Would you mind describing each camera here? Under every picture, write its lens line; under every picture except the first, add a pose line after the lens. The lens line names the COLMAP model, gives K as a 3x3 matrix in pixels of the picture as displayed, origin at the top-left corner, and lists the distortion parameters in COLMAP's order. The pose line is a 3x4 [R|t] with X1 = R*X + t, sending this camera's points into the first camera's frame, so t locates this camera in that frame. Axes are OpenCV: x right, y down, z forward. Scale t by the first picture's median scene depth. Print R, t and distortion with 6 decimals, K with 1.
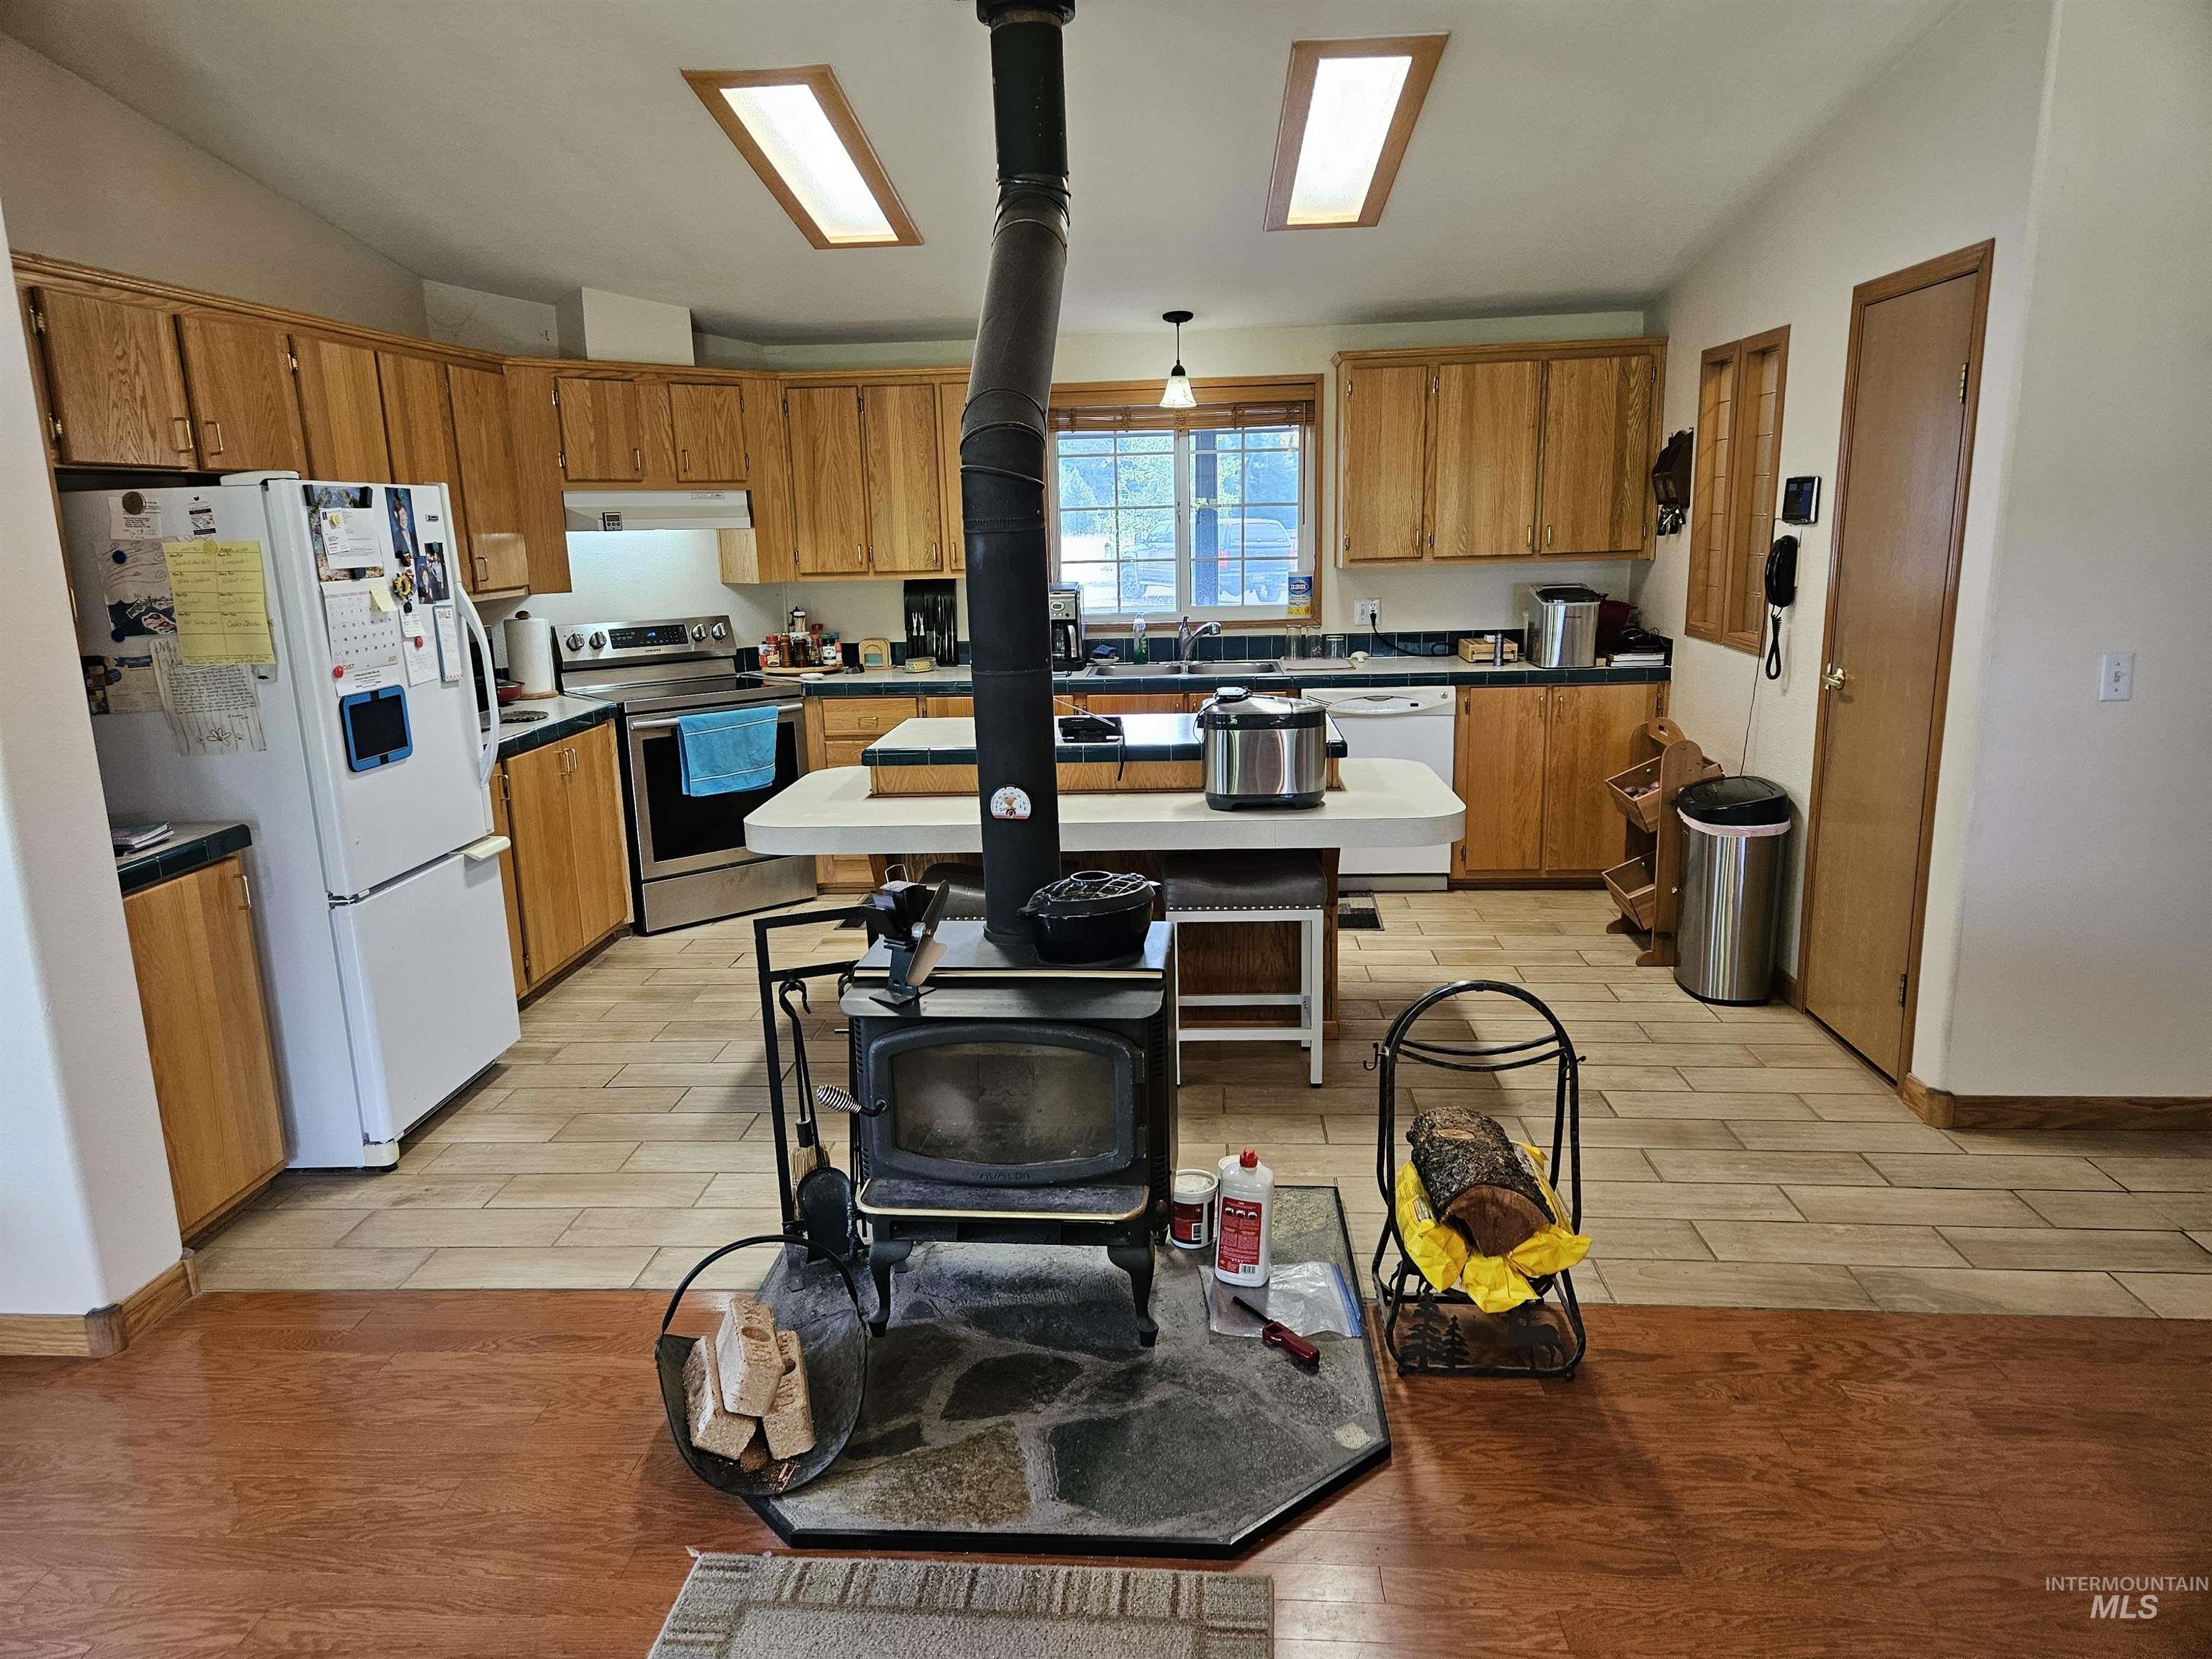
lens RADIAL K [[1559.9, 0, 1144.3], [0, 1559.9, 885.7], [0, 0, 1]] dist [0.103876, -0.087467]
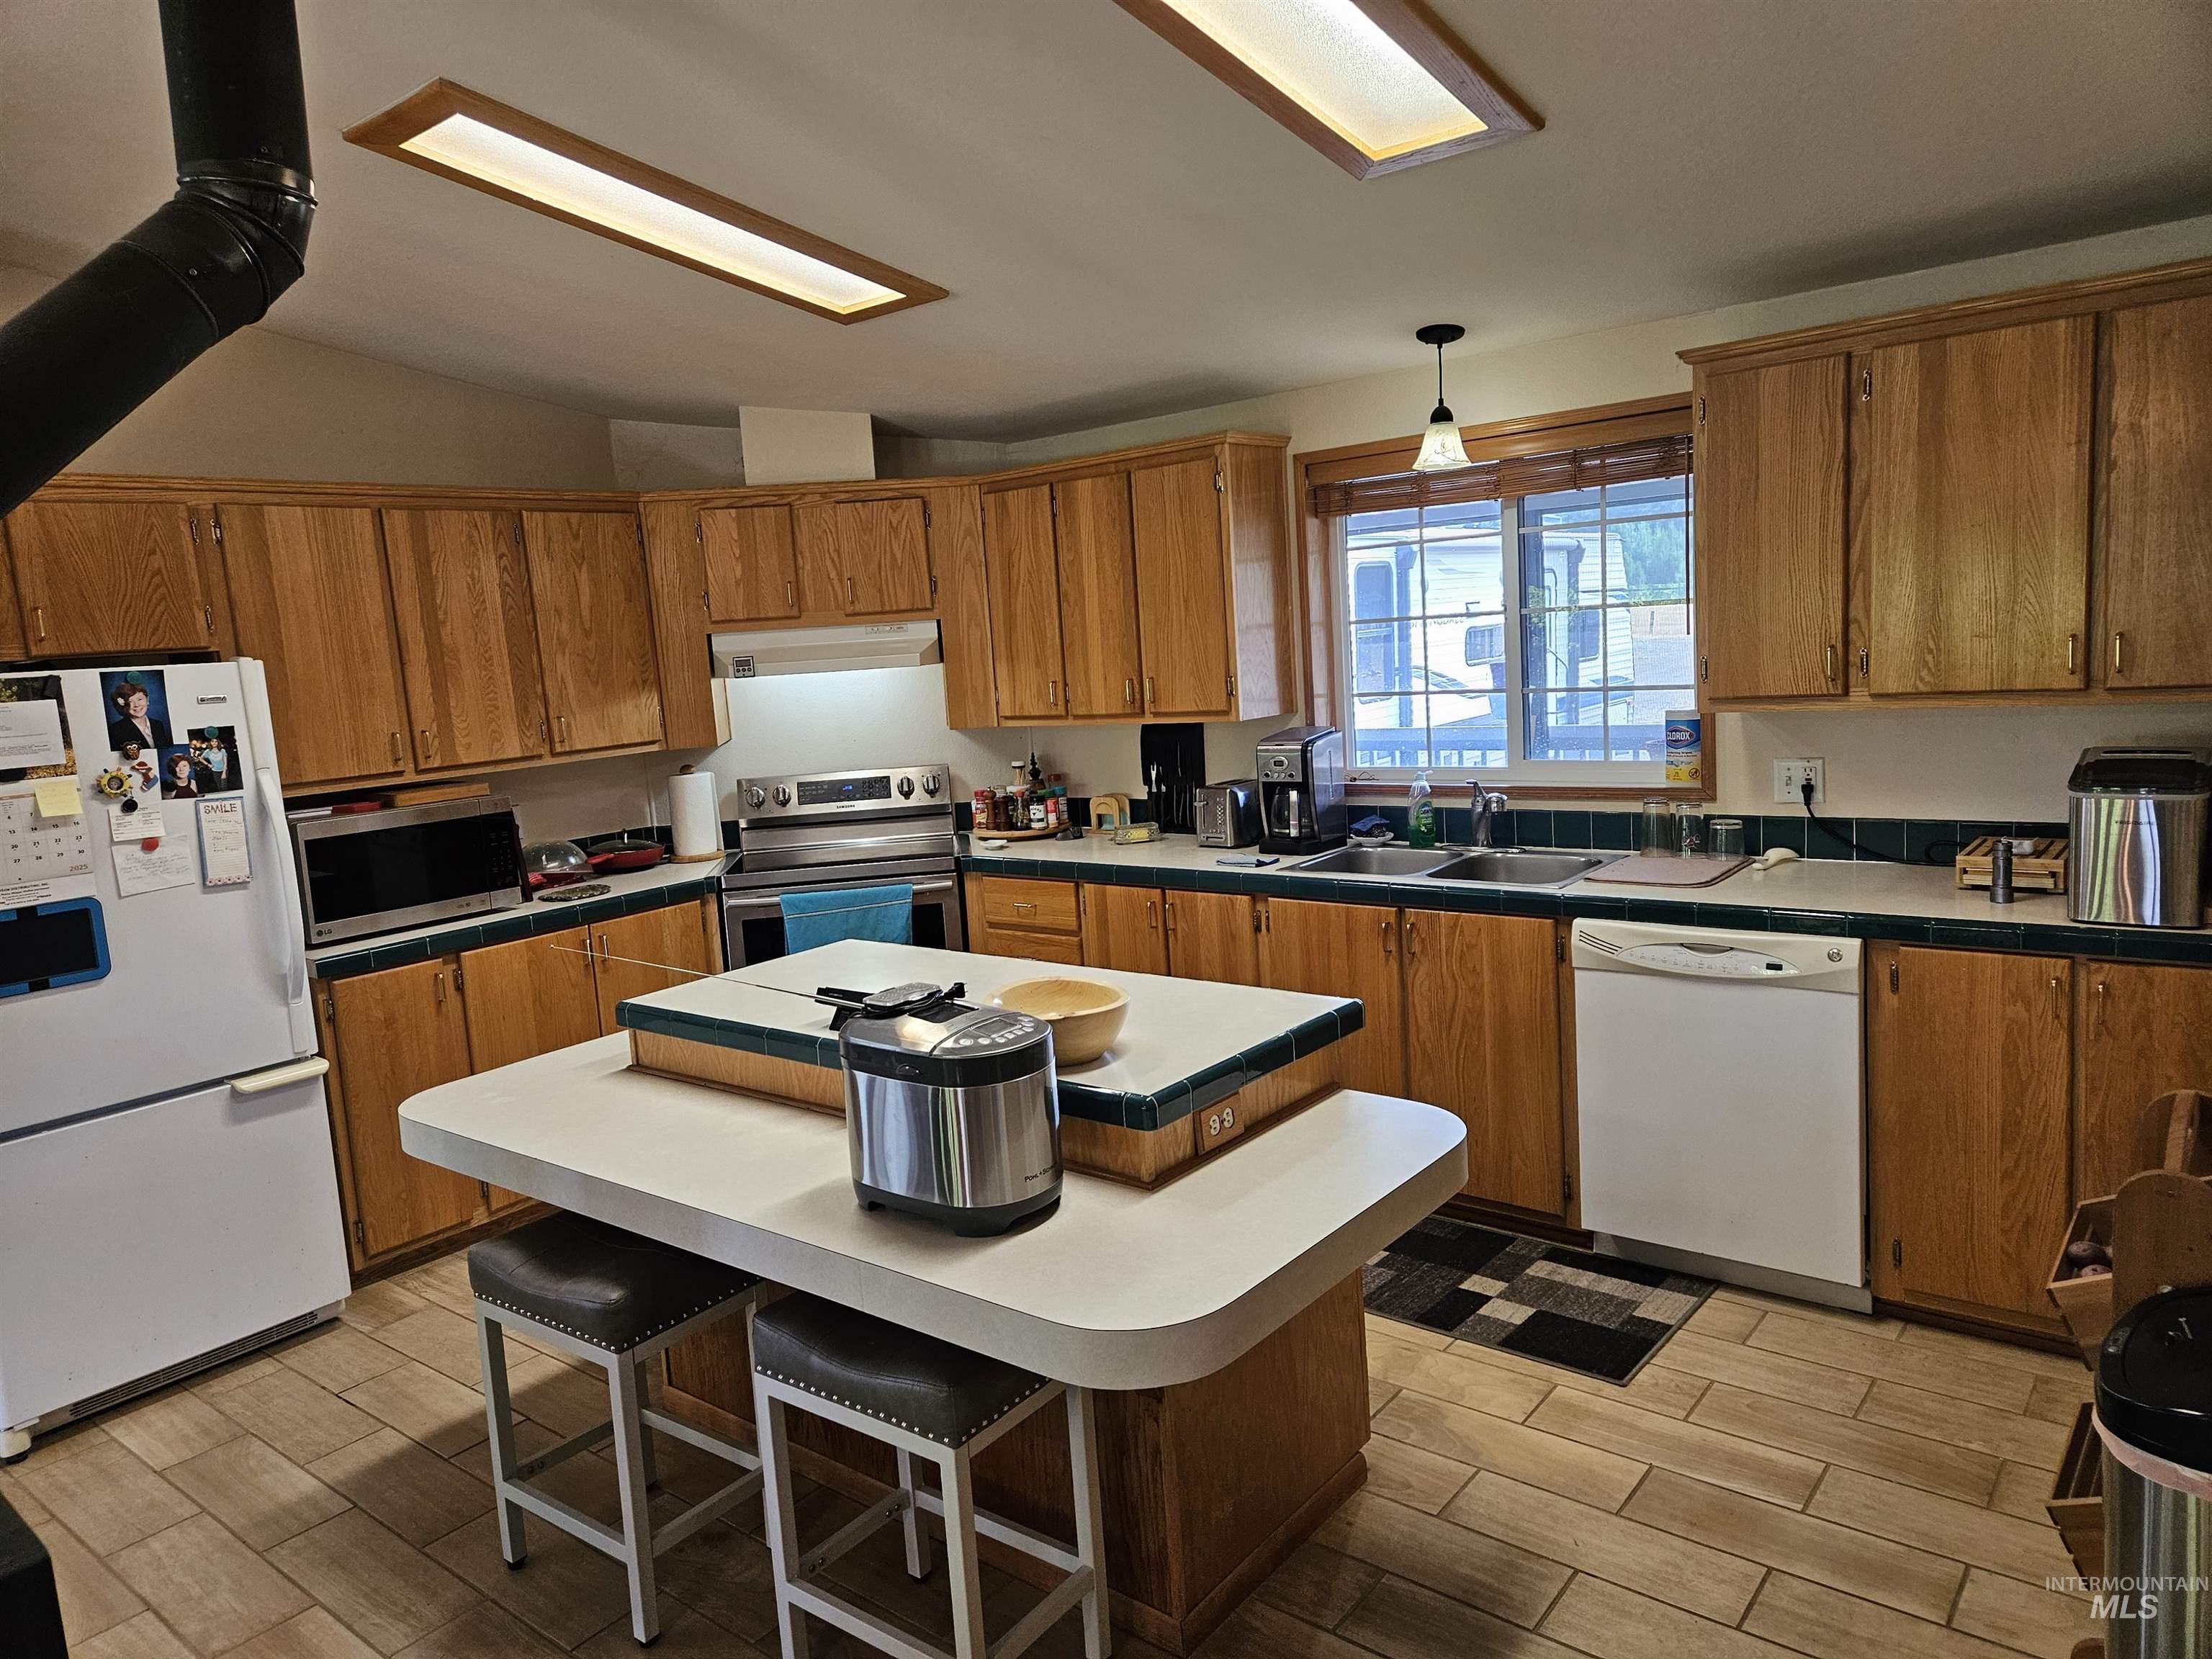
lens RADIAL K [[1537.6, 0, 1106.0], [0, 1537.6, 829.5], [0, 0, 1]] dist [0.097056, -0.090562]
pose [[0.789435, 0.052570, -0.611578, 0.317636], [-0.096226, 0.994606, -0.038715, -0.119264], [0.606244, 0.089412, 0.790236, 0.428338]]
